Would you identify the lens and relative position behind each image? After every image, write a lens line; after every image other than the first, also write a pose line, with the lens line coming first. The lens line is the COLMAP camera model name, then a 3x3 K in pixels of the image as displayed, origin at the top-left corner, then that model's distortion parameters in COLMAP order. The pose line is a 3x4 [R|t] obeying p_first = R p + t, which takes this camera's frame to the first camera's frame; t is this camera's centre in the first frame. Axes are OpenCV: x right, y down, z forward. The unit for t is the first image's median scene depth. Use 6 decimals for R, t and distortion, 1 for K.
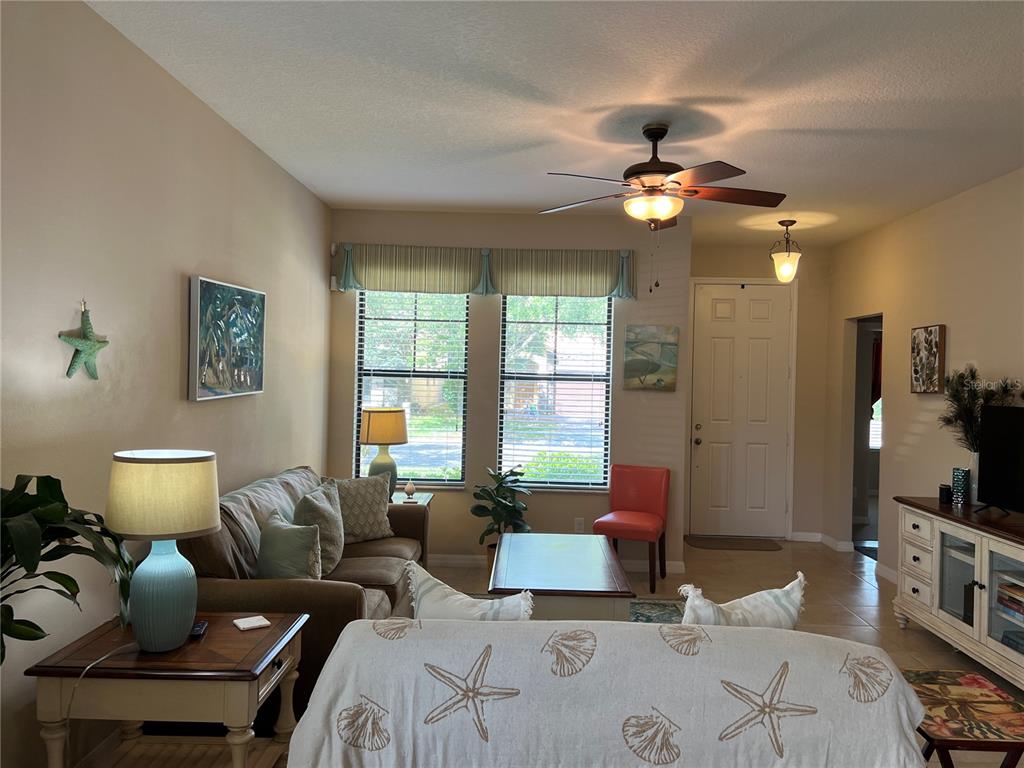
lens RADIAL K [[777.5, 0, 518.8], [0, 777.5, 384.1], [0, 0, 1]] dist [0.087466, -0.105834]
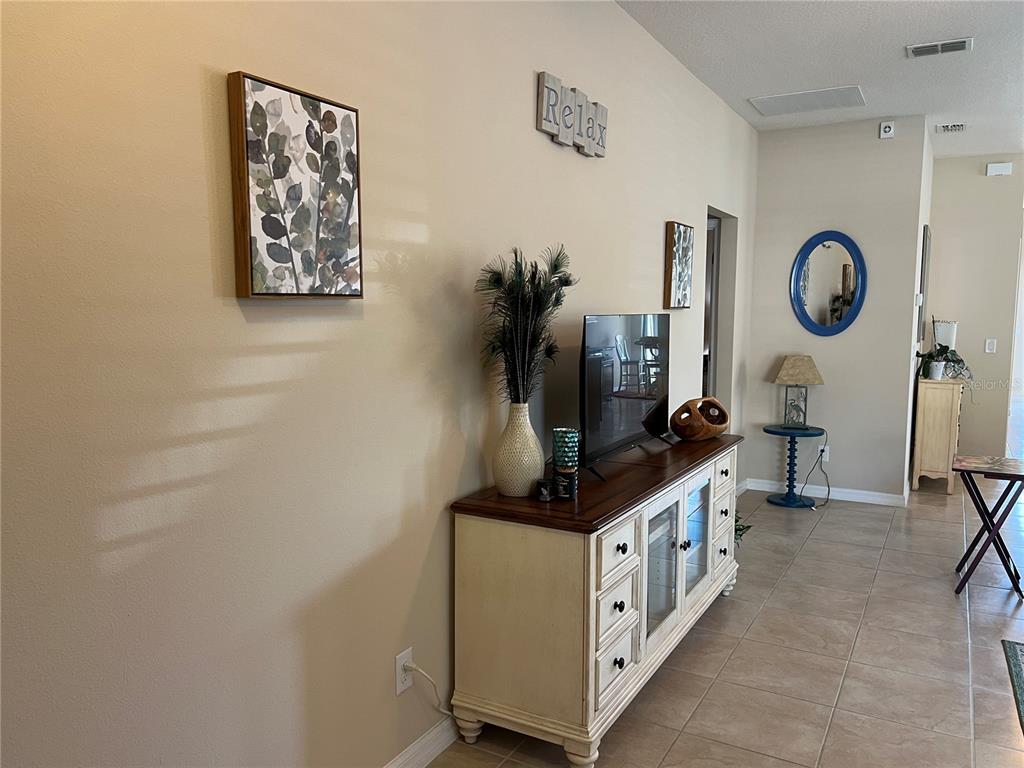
lens RADIAL K [[787.1, 0, 512.0], [0, 787.1, 384.0], [0, 0, 1]] dist [0.033251, -0.001201]
pose [[-0.882302, -0.076815, 0.464374, 0.256774], [-0.023895, 0.992631, 0.118797, 0.005765], [-0.470078, 0.093719, -0.877635, 1.170524]]
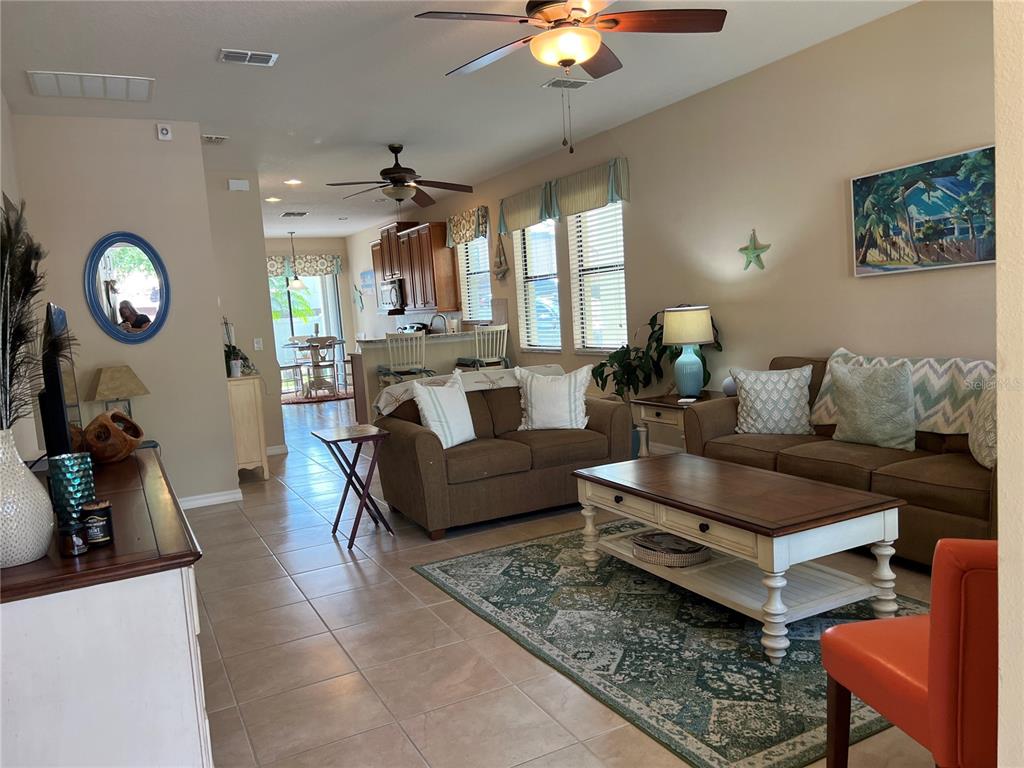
lens RADIAL K [[777.5, 0, 518.8], [0, 777.5, 384.1], [0, 0, 1]] dist [0.087466, -0.105834]
pose [[-0.878233, 0.081669, -0.471207, 0.421672], [0.040052, 0.994409, 0.097702, 0.029229], [0.476552, 0.066932, -0.876595, 1.142672]]
